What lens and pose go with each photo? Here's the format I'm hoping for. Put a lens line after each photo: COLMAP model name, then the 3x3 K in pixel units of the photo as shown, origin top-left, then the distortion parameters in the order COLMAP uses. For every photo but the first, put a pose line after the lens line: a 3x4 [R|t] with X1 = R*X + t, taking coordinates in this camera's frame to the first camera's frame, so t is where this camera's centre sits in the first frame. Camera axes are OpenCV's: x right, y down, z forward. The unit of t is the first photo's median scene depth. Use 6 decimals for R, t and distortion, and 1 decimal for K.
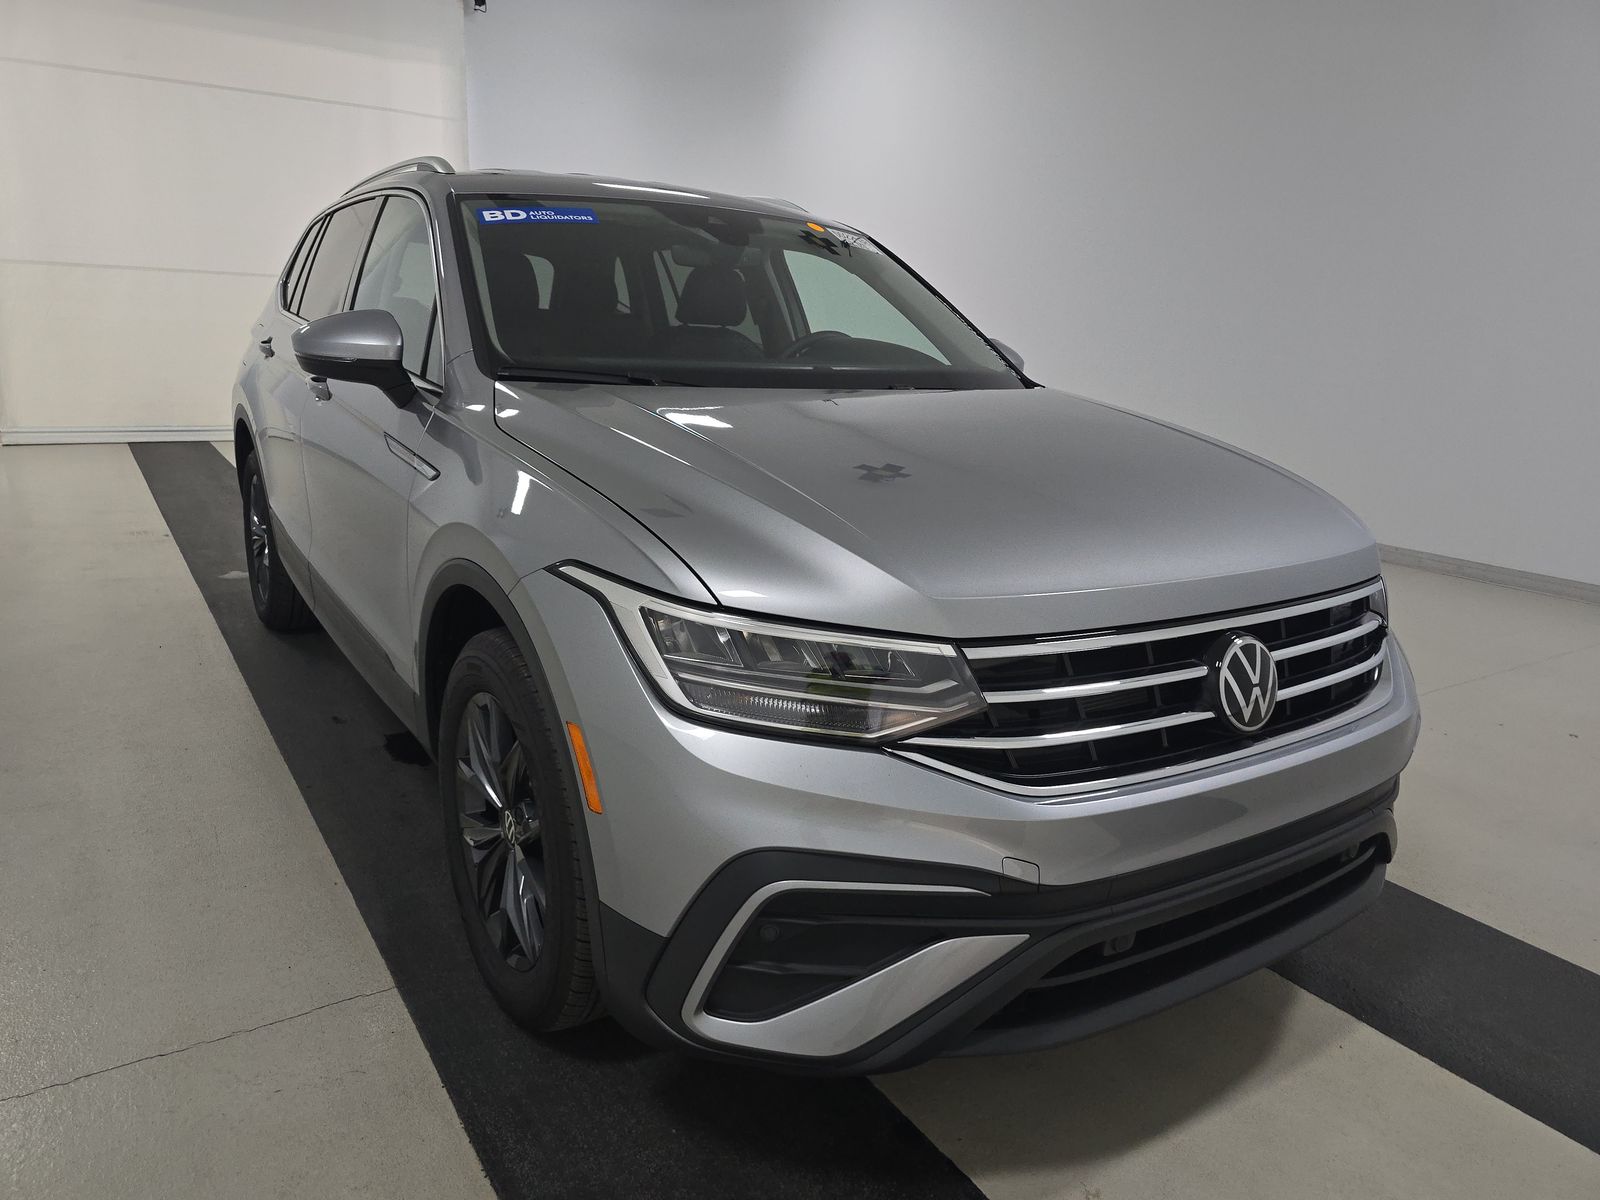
lens RADIAL K [[1080.8, 0, 832.9], [0, 1080.8, 605.5], [0, 0, 1]] dist [0.036563, -0.014524]
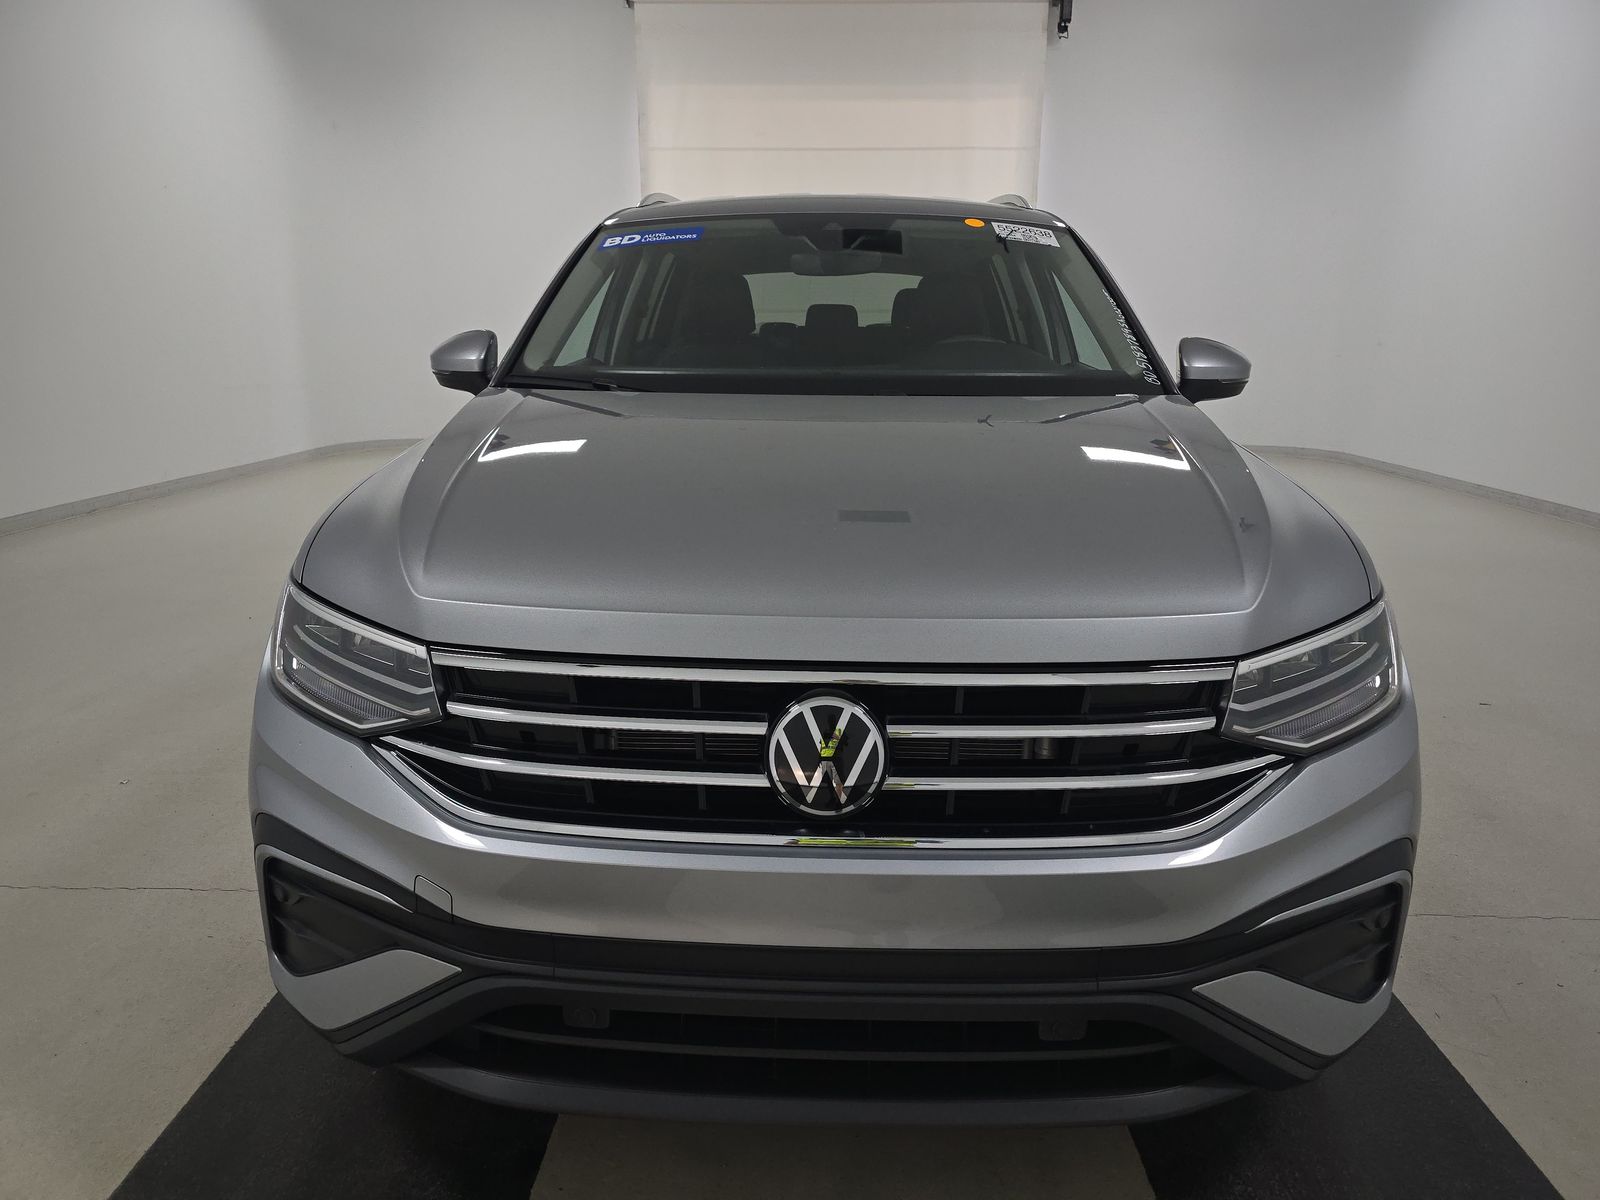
lens RADIAL K [[1080.8, 0, 800.5], [0, 1080.8, 601.2], [0, 0, 1]] dist [0.036563, -0.014524]
pose [[0.818478, 0.103486, -0.565141, 0.797034], [-0.114935, 0.993253, 0.015422, -0.049953], [0.562924, 0.052332, 0.824850, 0.329671]]
